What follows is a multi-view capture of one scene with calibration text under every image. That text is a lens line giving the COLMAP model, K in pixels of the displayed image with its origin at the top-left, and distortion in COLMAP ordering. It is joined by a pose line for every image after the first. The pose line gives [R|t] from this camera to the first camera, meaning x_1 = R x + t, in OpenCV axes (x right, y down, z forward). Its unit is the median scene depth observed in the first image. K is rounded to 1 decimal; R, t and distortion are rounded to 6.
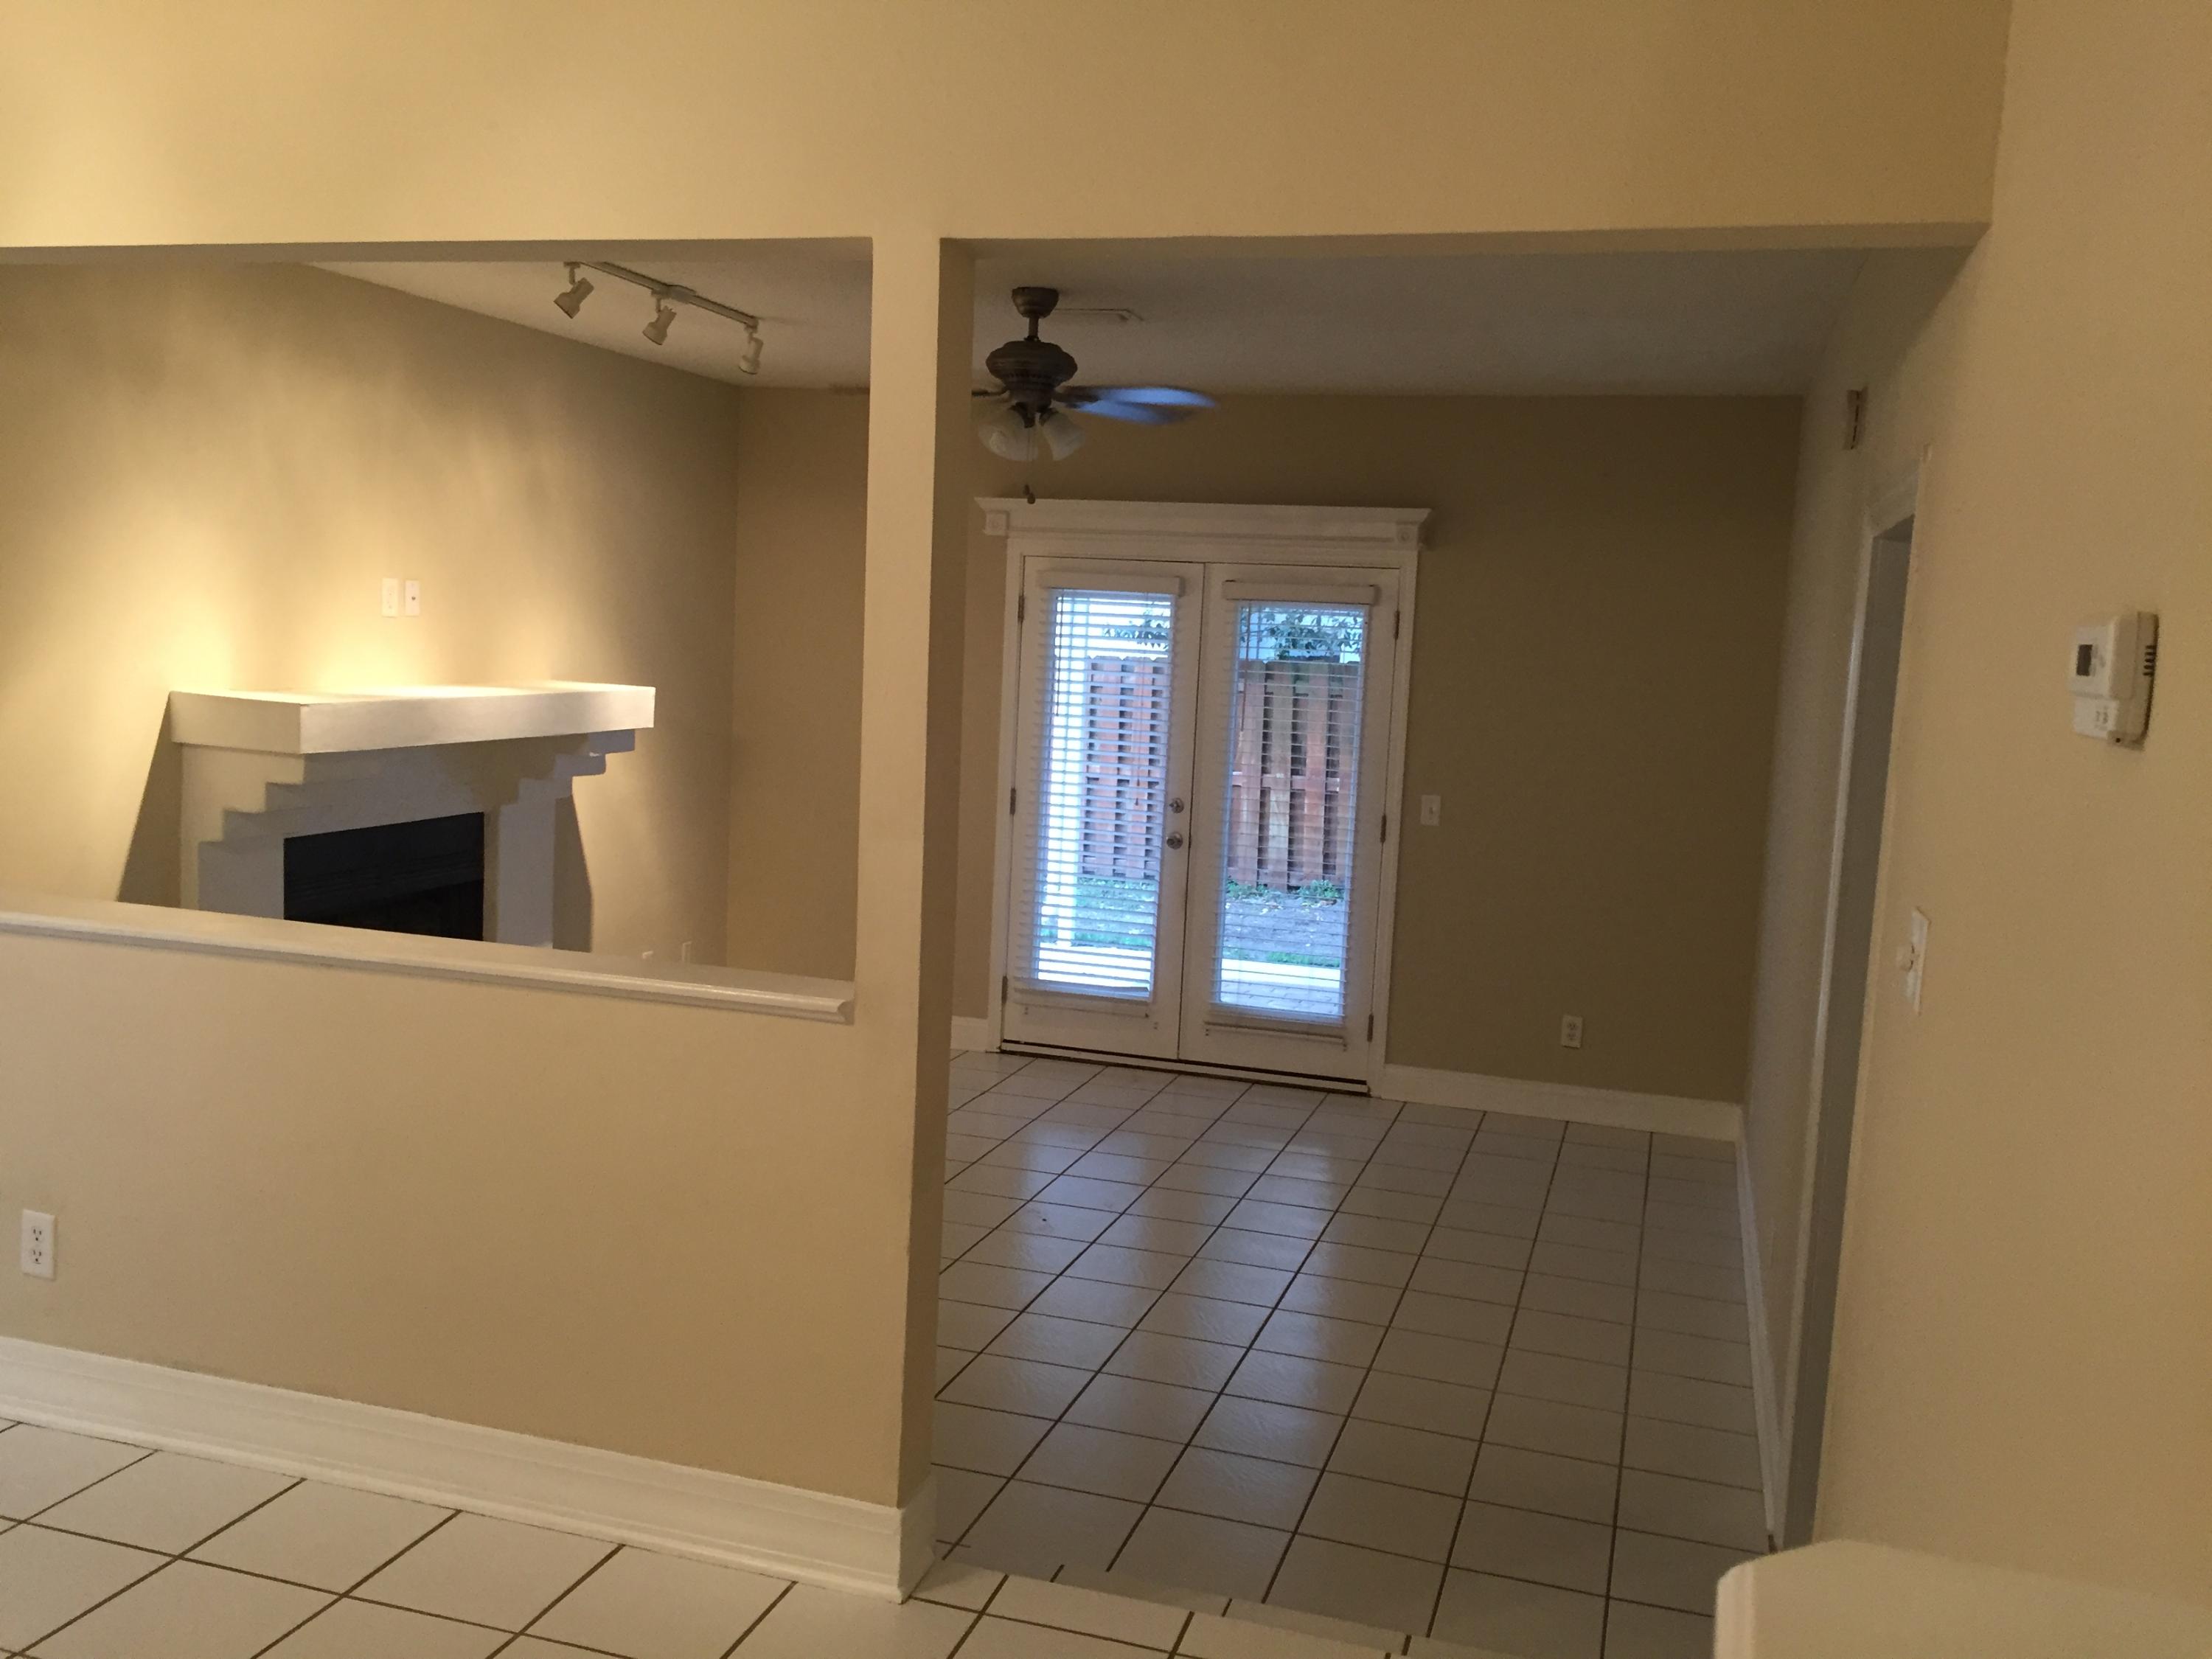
lens RADIAL K [[1921.3, 0, 1106.0], [0, 1921.3, 829.5], [0, 0, 1]] dist [0.056100, 0.000095]
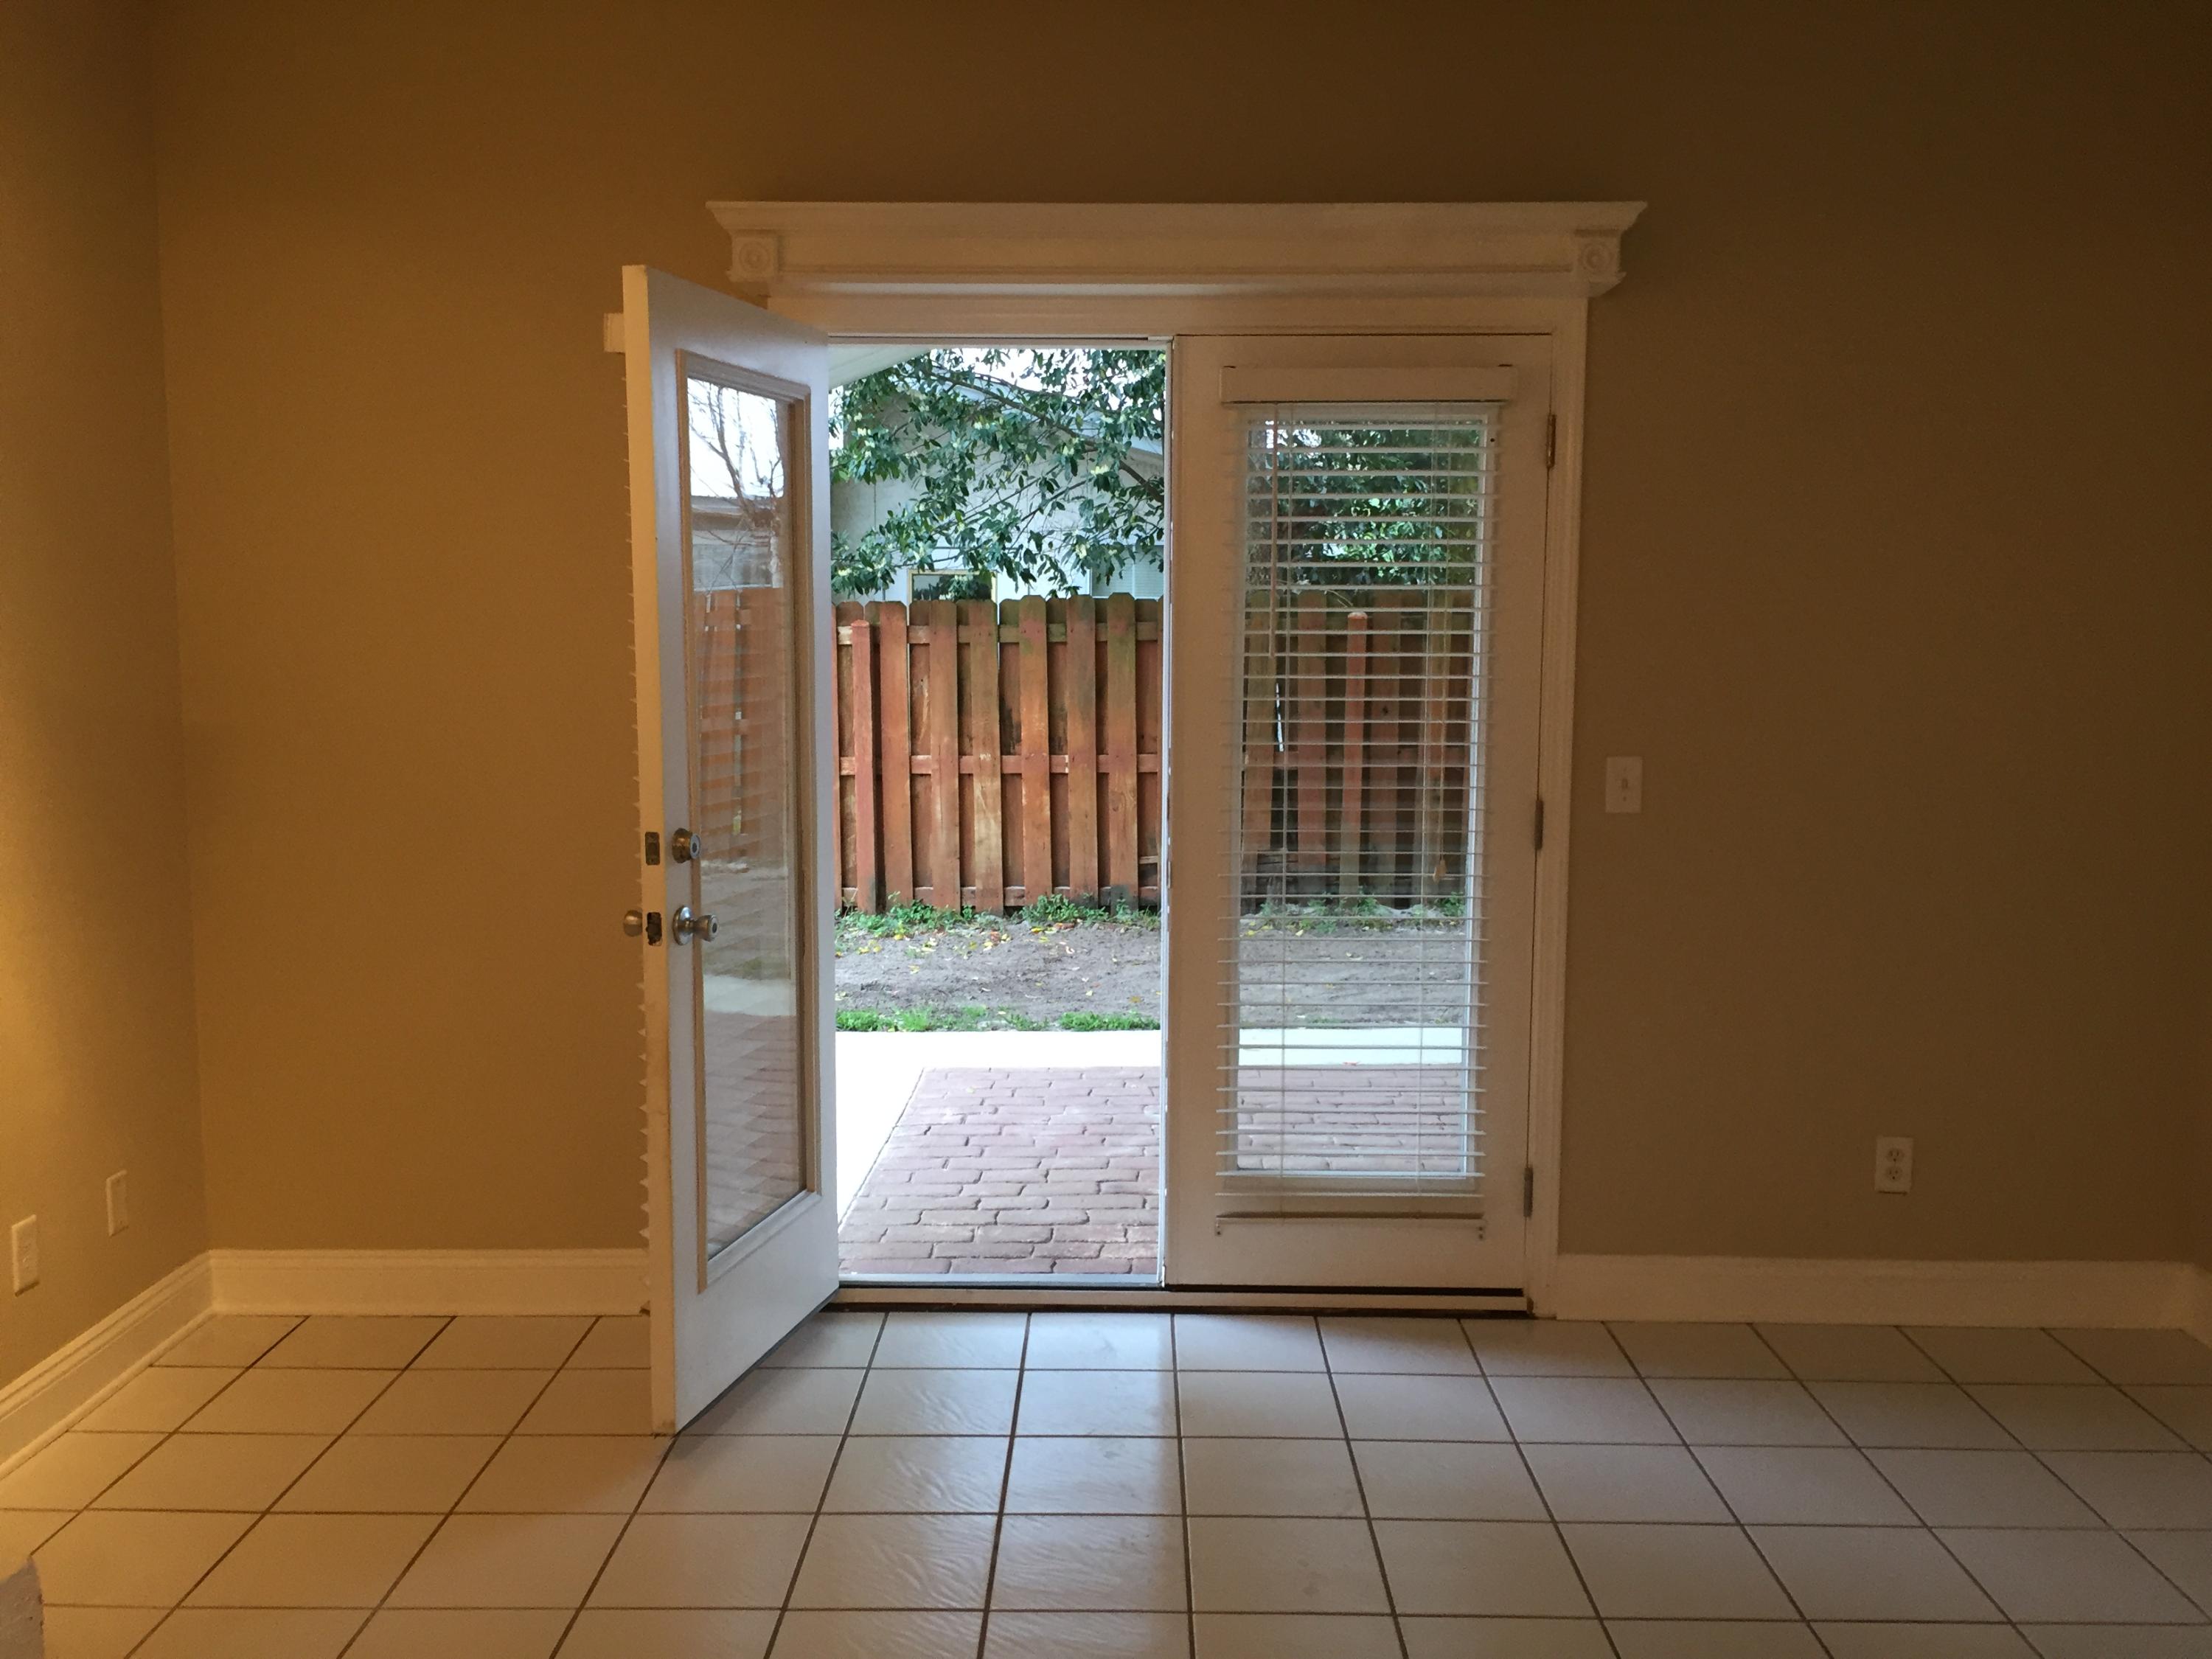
lens RADIAL K [[1881.8, 0, 1106.0], [0, 1881.8, 829.5], [0, 0, 1]] dist [0.075886, 0.001117]
pose [[0.955106, -0.074156, 0.286833, -0.122432], [0.072105, 0.997240, 0.017722, -0.017011], [-0.287355, 0.003756, 0.957817, 0.522085]]
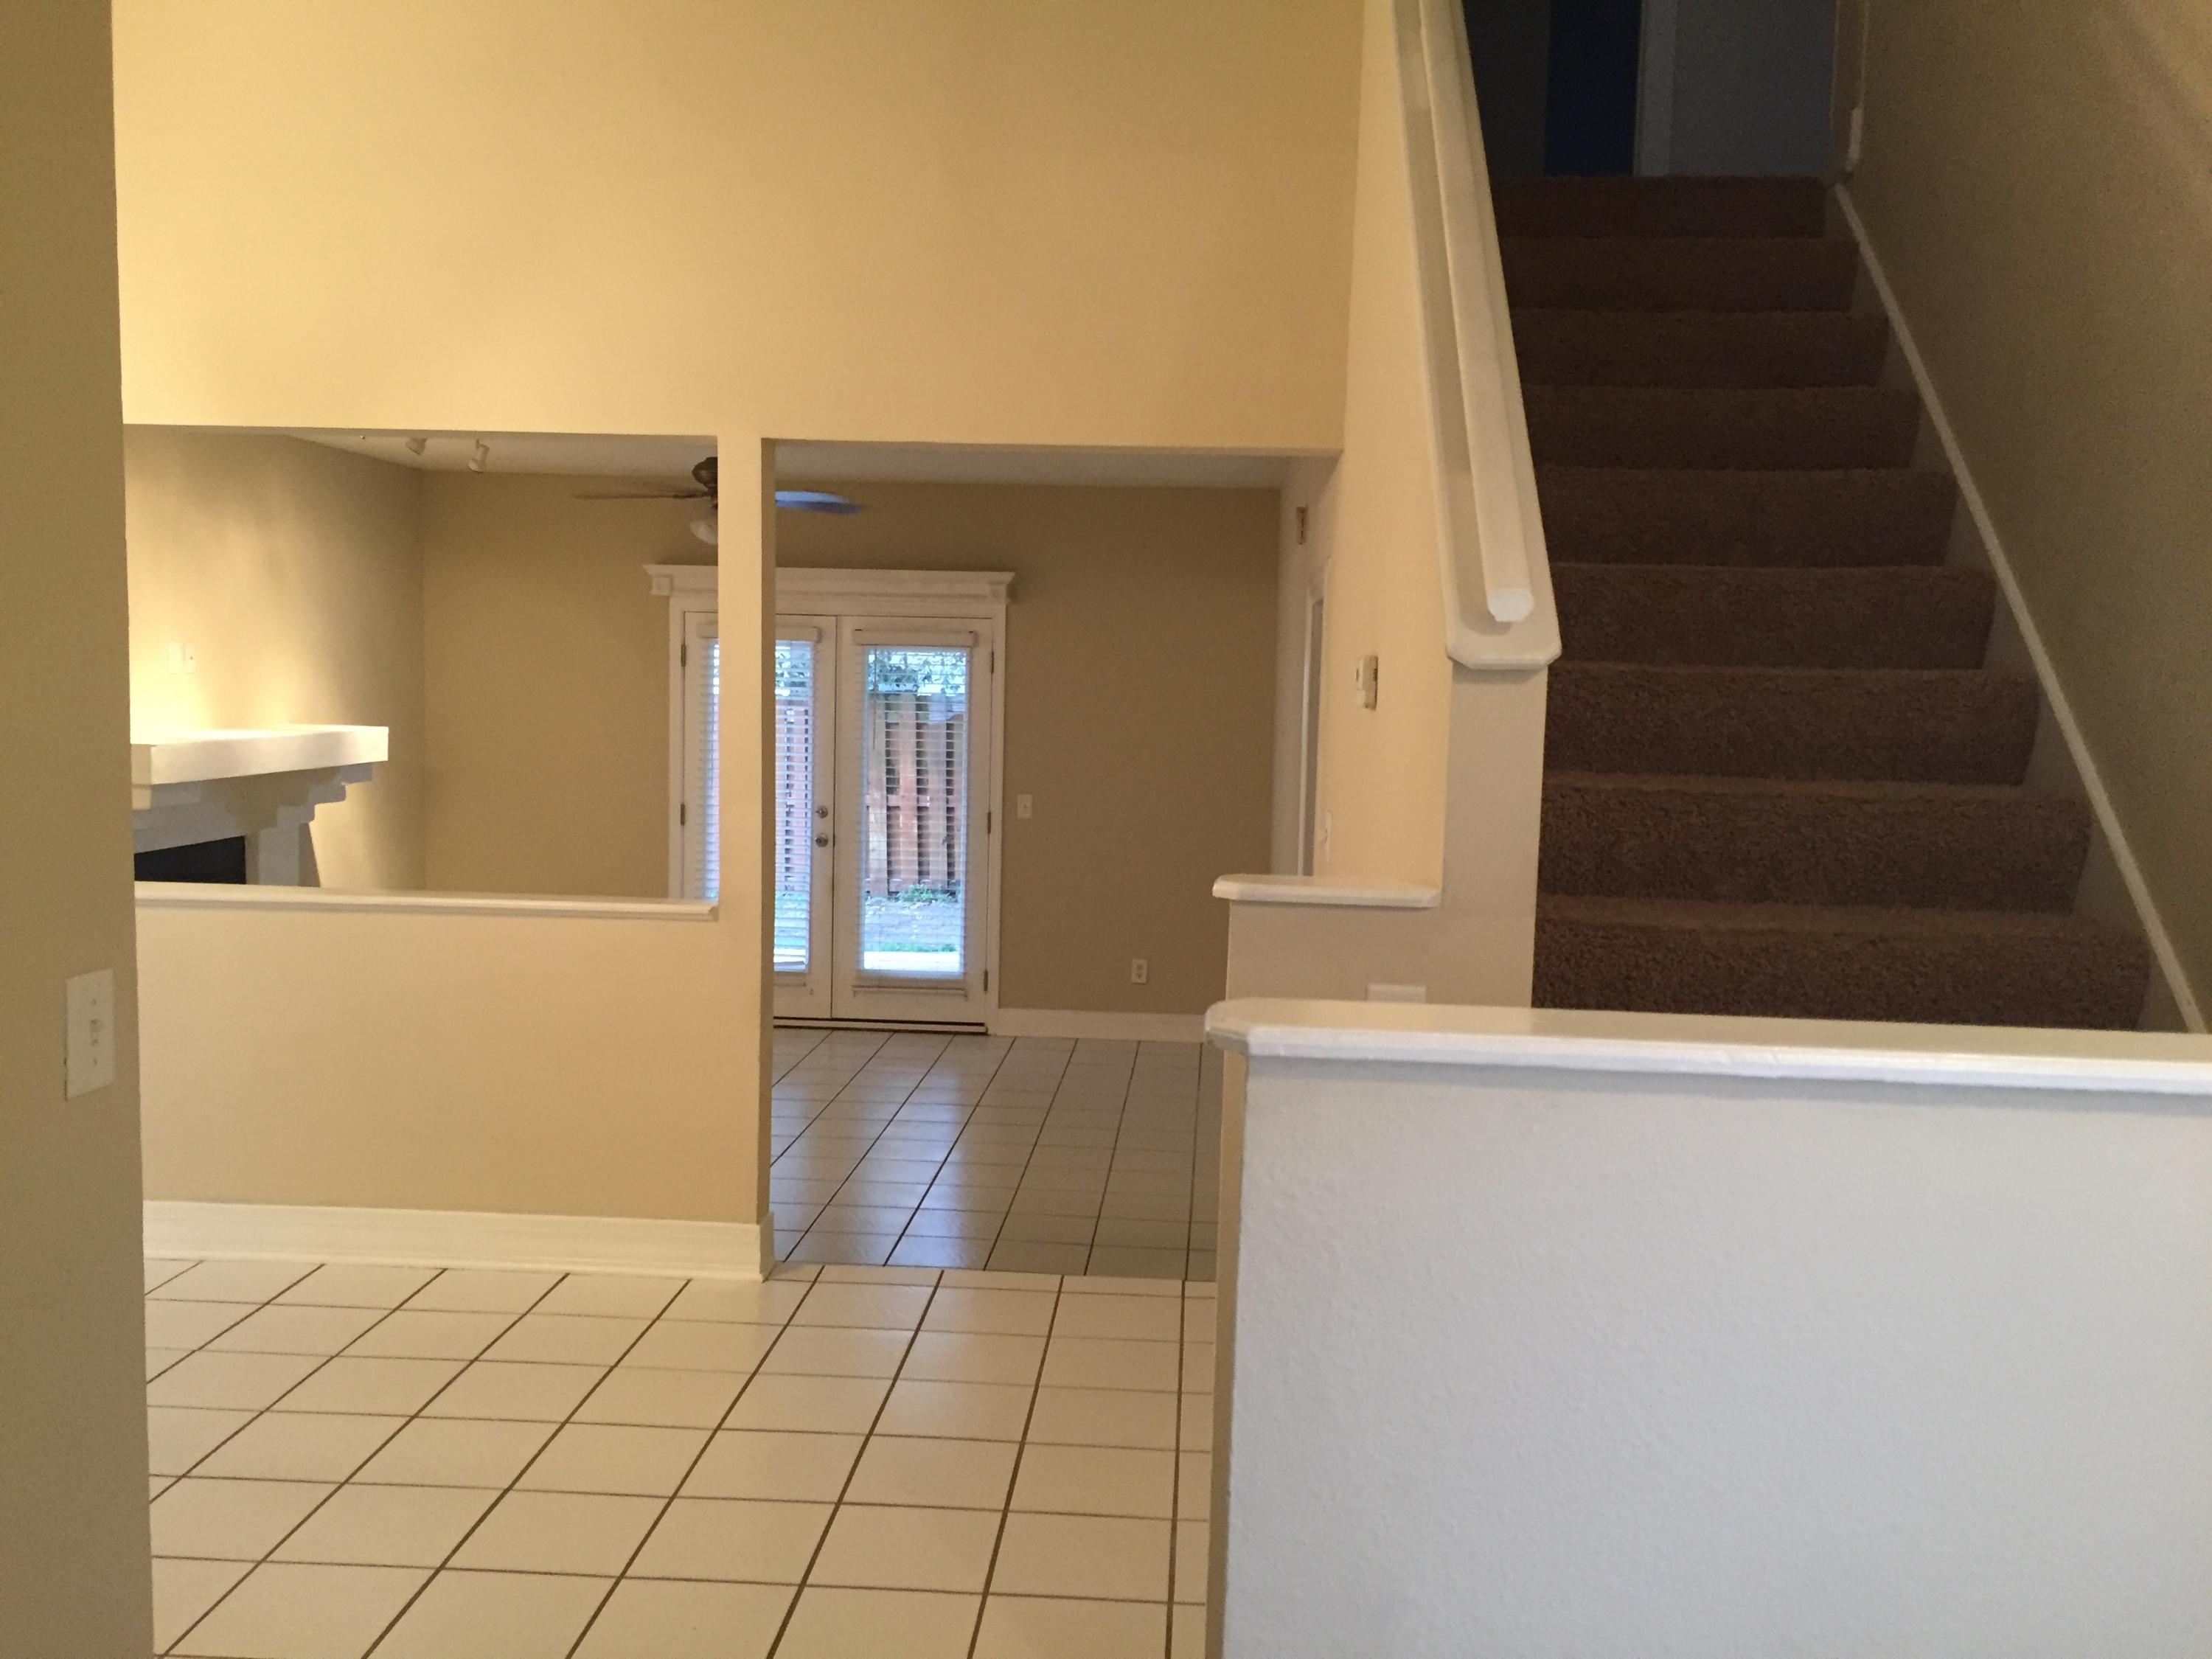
lens RADIAL K [[1944.4, 0, 1106.0], [0, 1944.4, 829.5], [0, 0, 1]] dist [0.119984, -0.179848]
pose [[0.971971, -0.043100, 0.231116, -0.077444], [0.047638, 0.998765, -0.014085, 0.025725], [-0.230224, 0.024700, 0.972824, -0.266213]]
